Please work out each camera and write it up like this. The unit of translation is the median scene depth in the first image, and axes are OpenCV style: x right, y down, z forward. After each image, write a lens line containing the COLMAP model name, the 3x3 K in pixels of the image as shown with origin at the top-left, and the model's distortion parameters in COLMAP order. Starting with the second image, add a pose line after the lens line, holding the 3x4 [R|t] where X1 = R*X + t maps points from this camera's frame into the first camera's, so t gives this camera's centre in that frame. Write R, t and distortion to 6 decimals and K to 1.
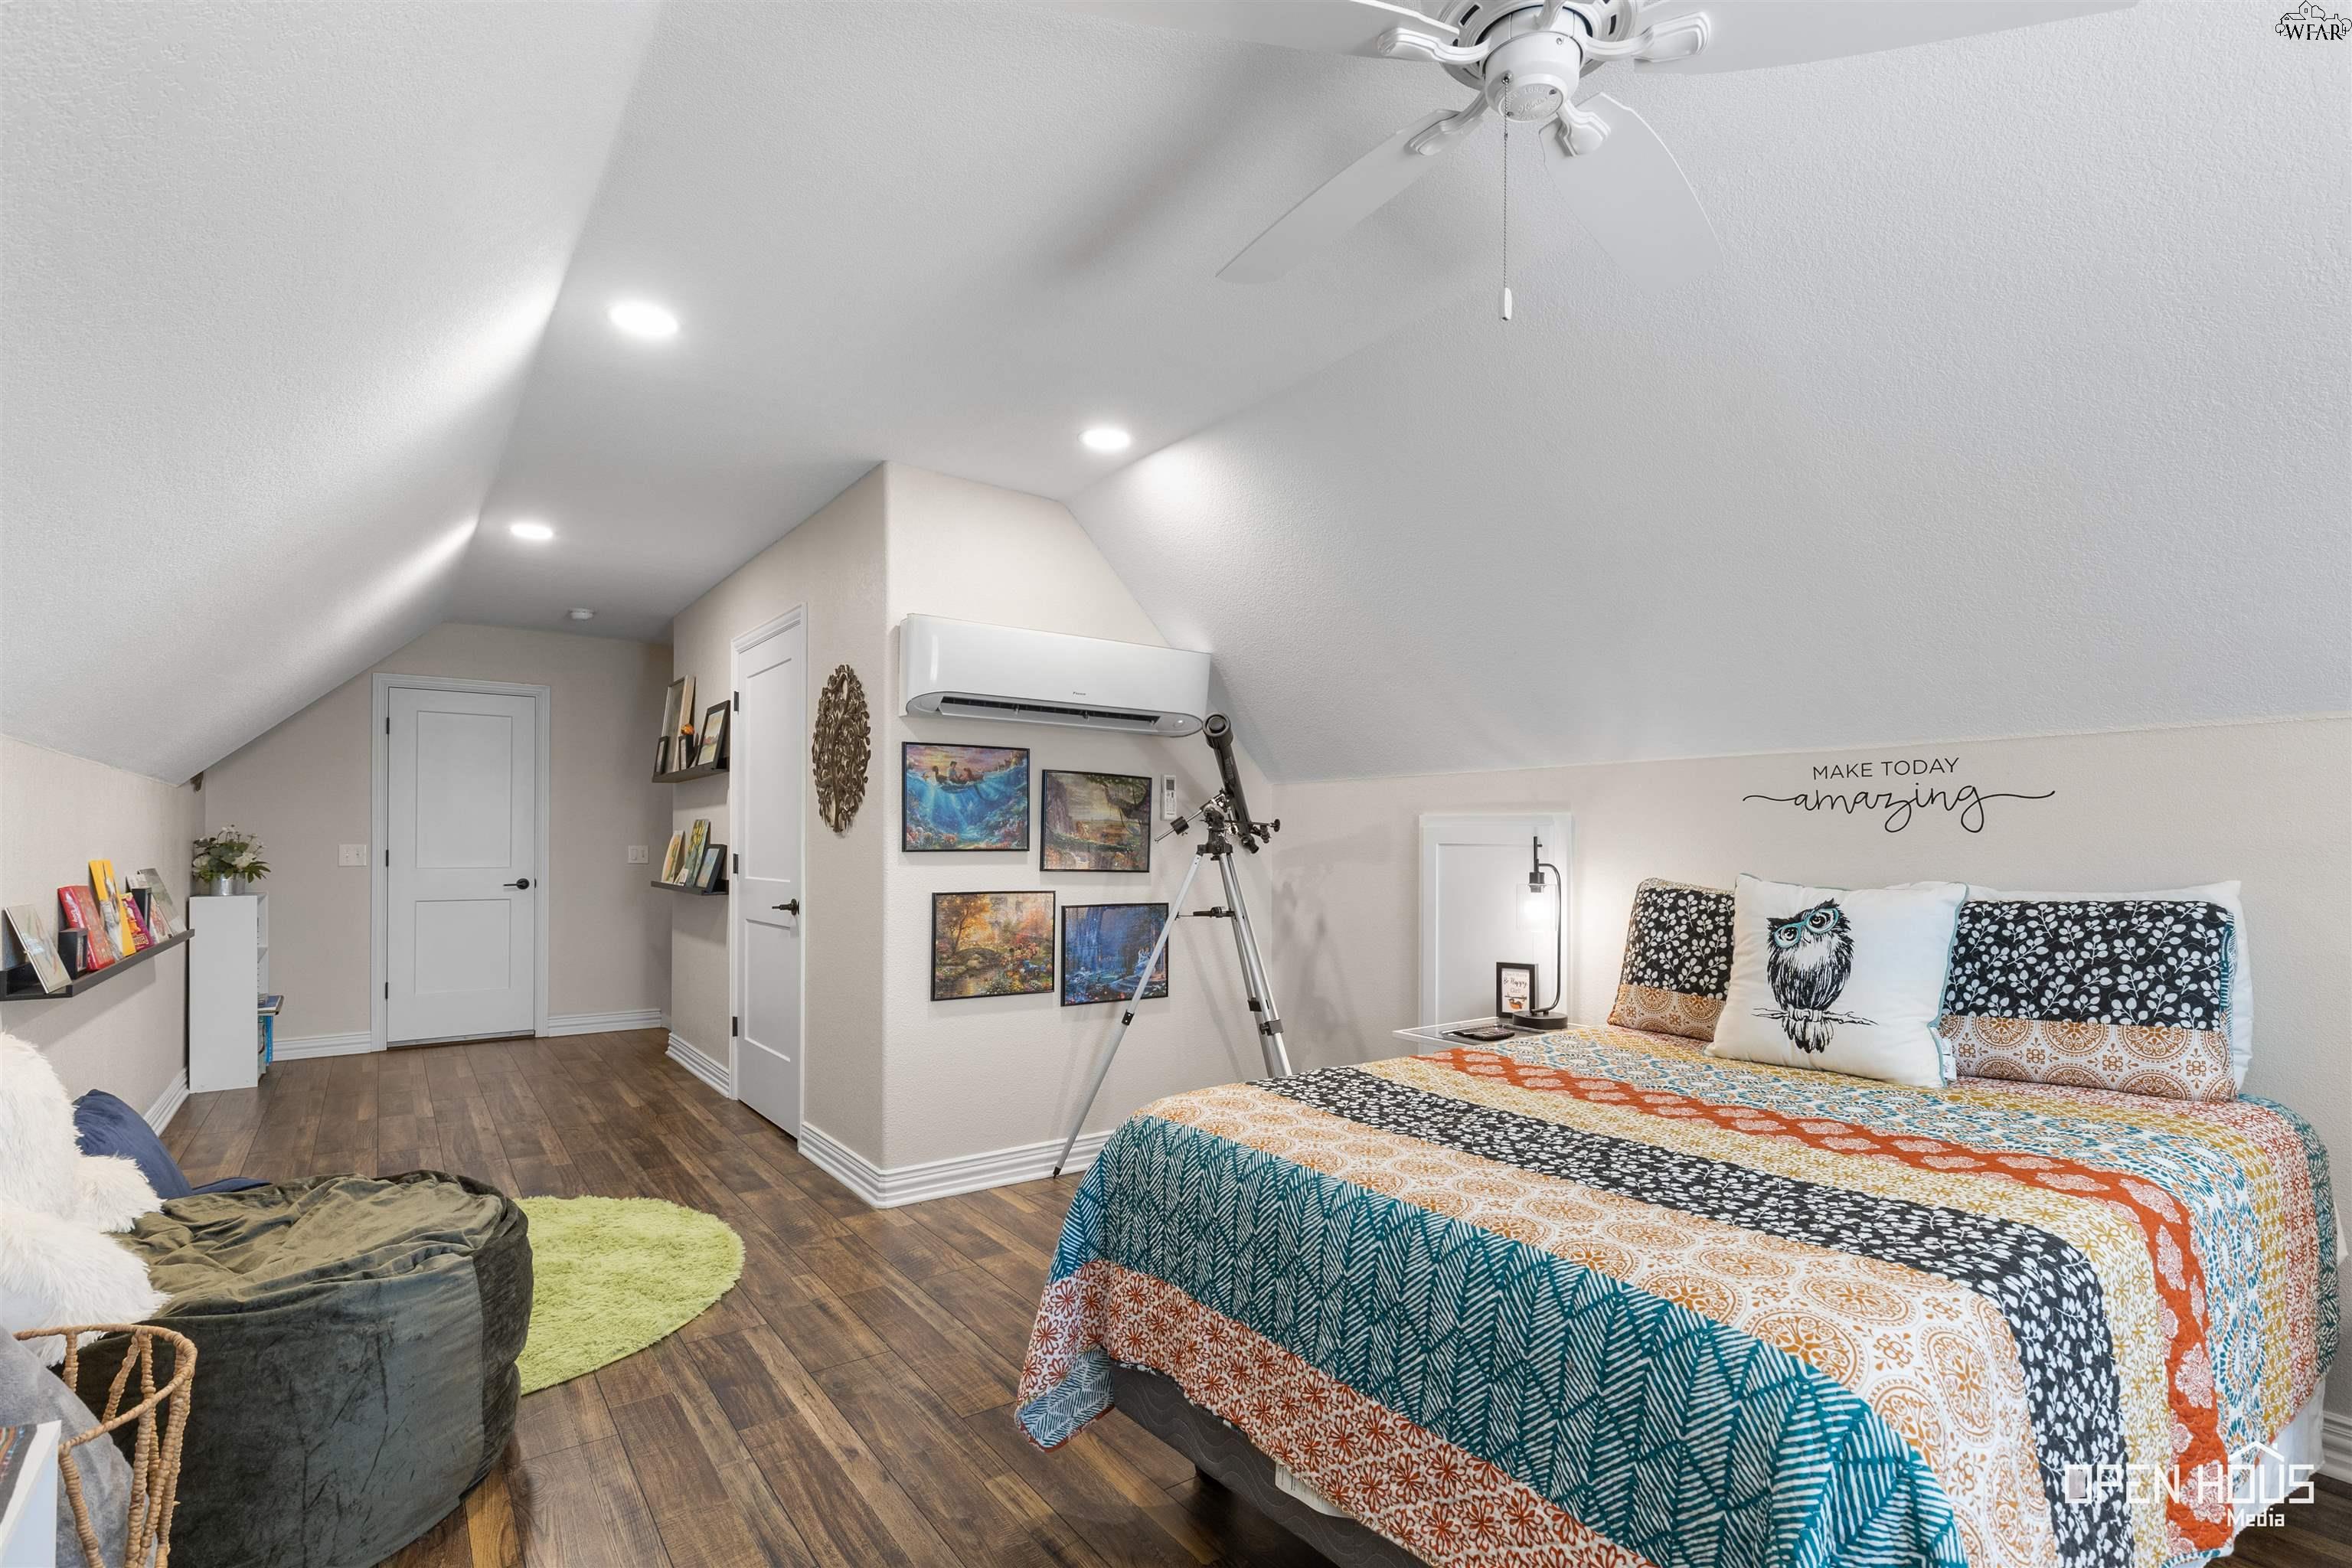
lens RADIAL K [[1070.3, 0, 1176.6], [0, 1070.3, 846.6], [0, 0, 1]] dist [0.004893, -0.001313]
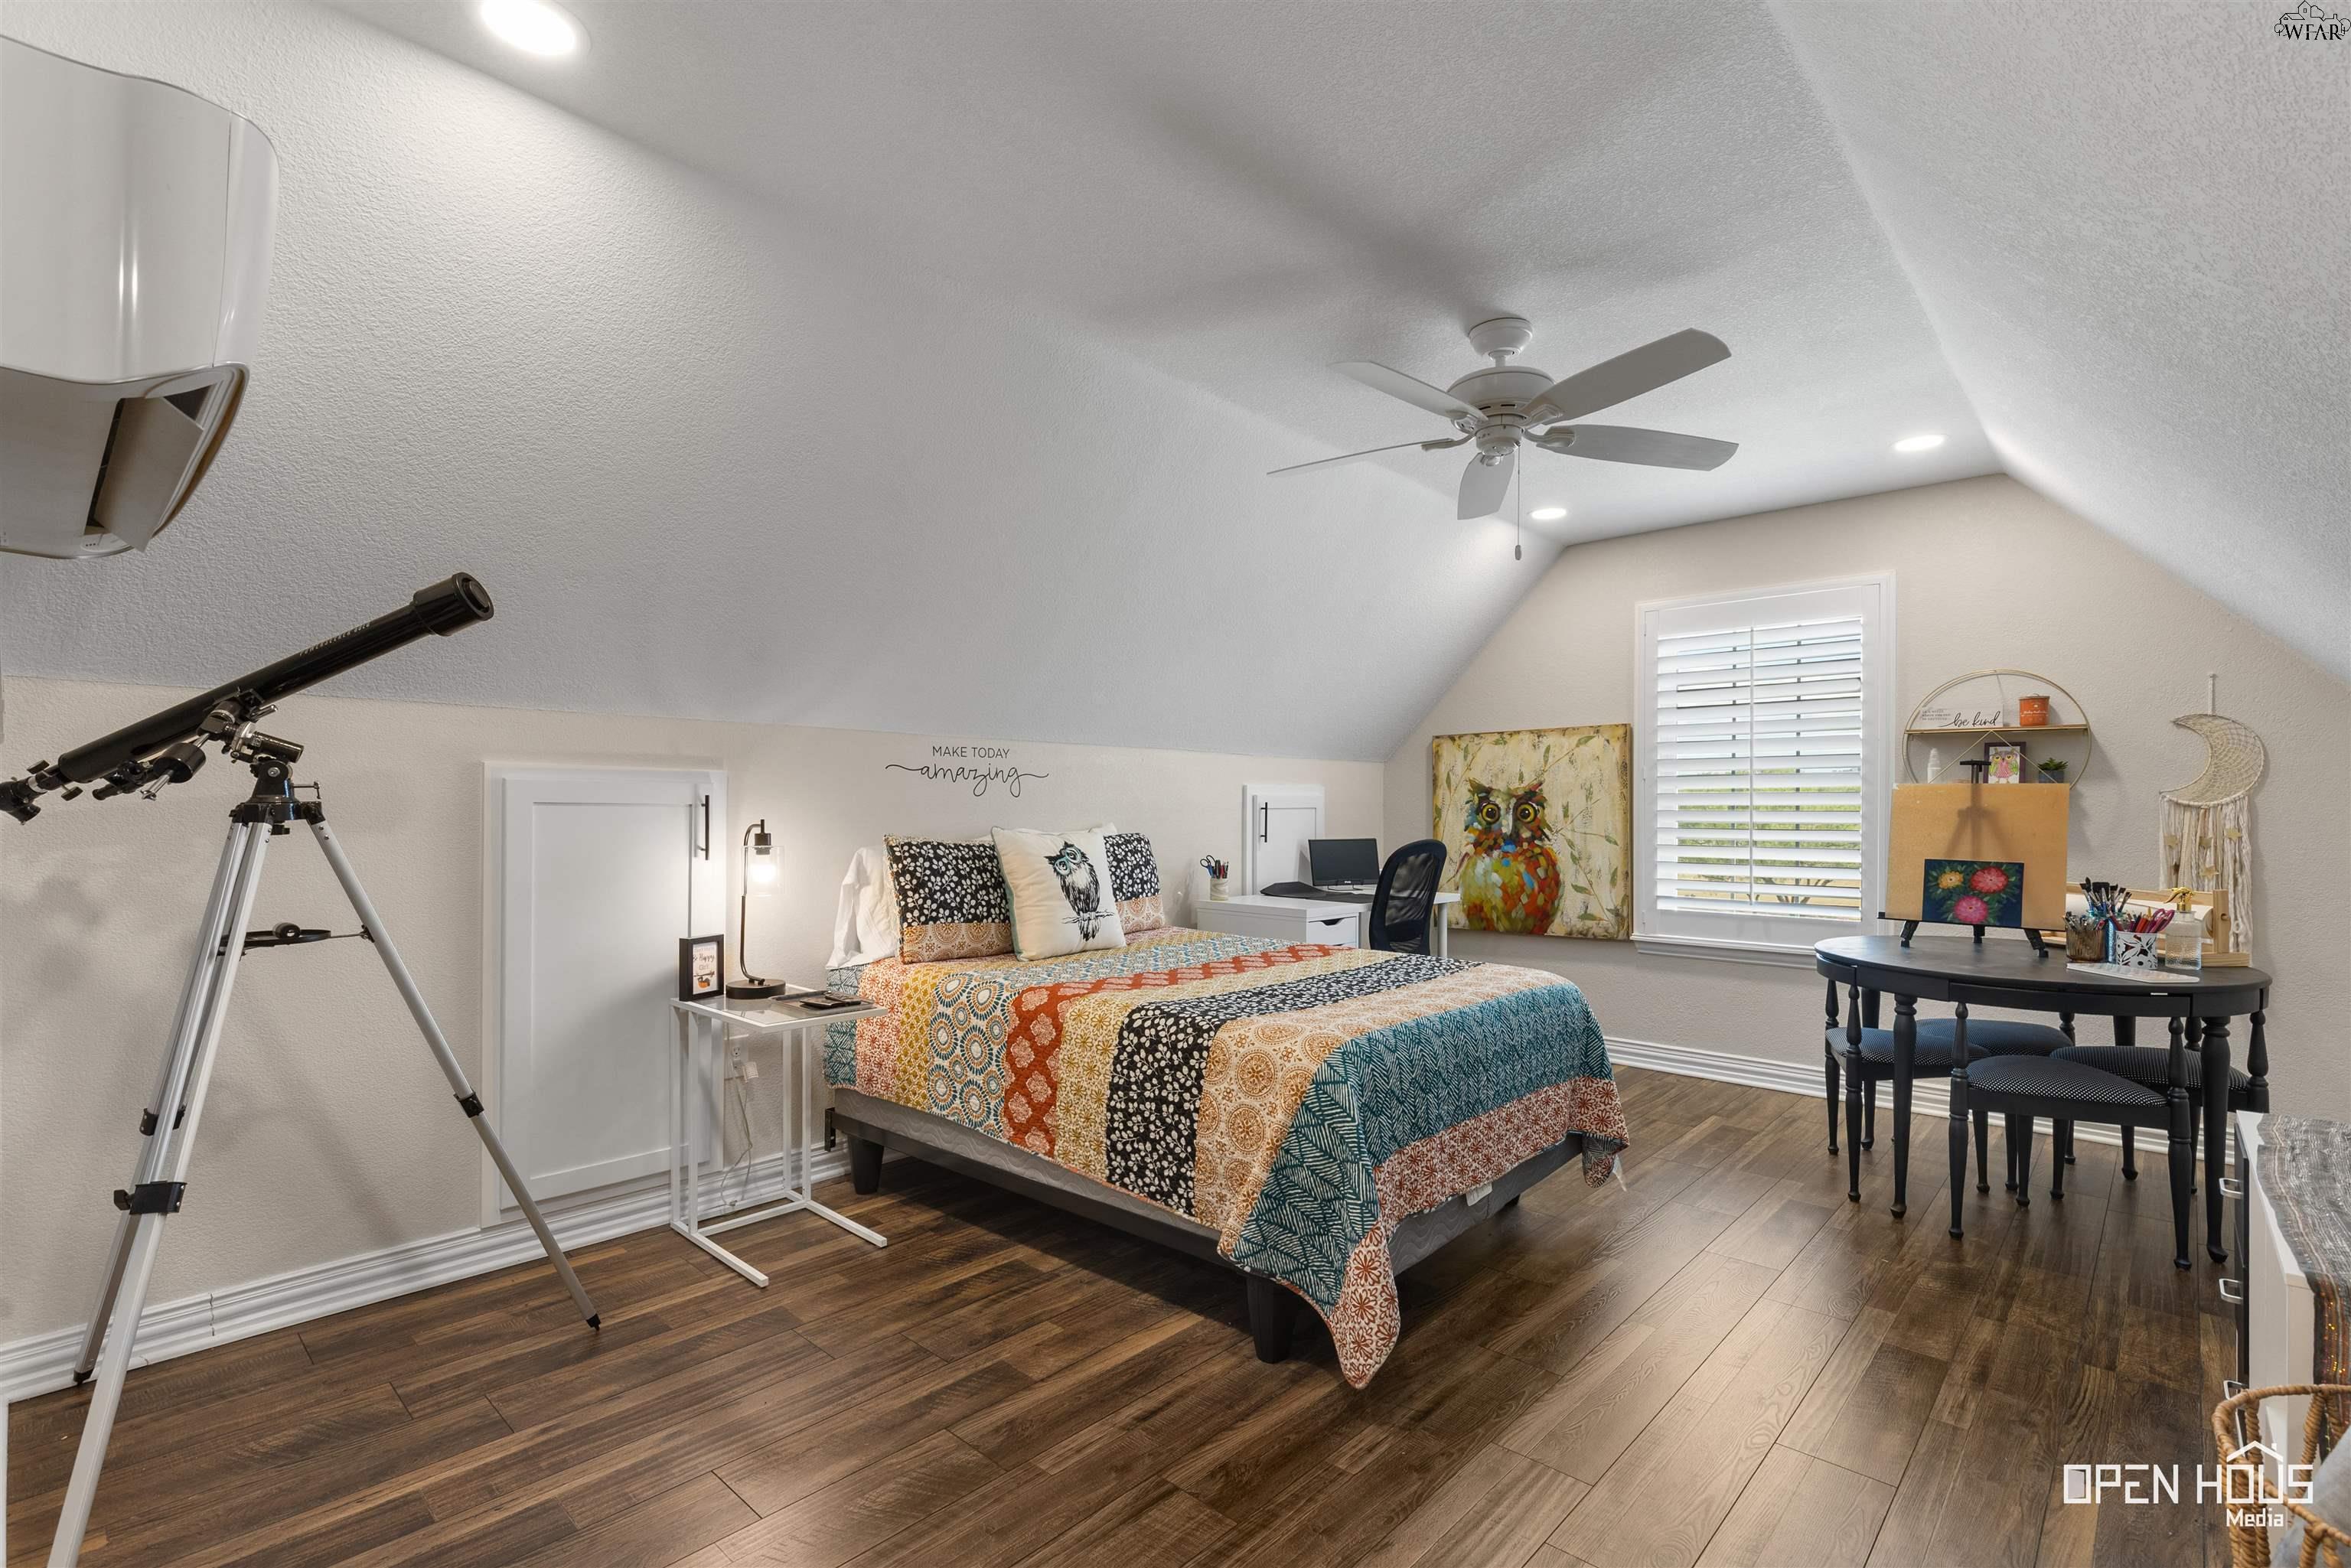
lens RADIAL K [[1069.8, 0, 1176.6], [0, 1069.8, 793.8], [0, 0, 1]] dist [0.004893, -0.001313]
pose [[-0.172790, 0.005625, 0.984943, -0.806934], [-0.003715, 0.999973, -0.006363, -0.008097], [-0.984952, -0.004759, -0.172764, 0.972405]]
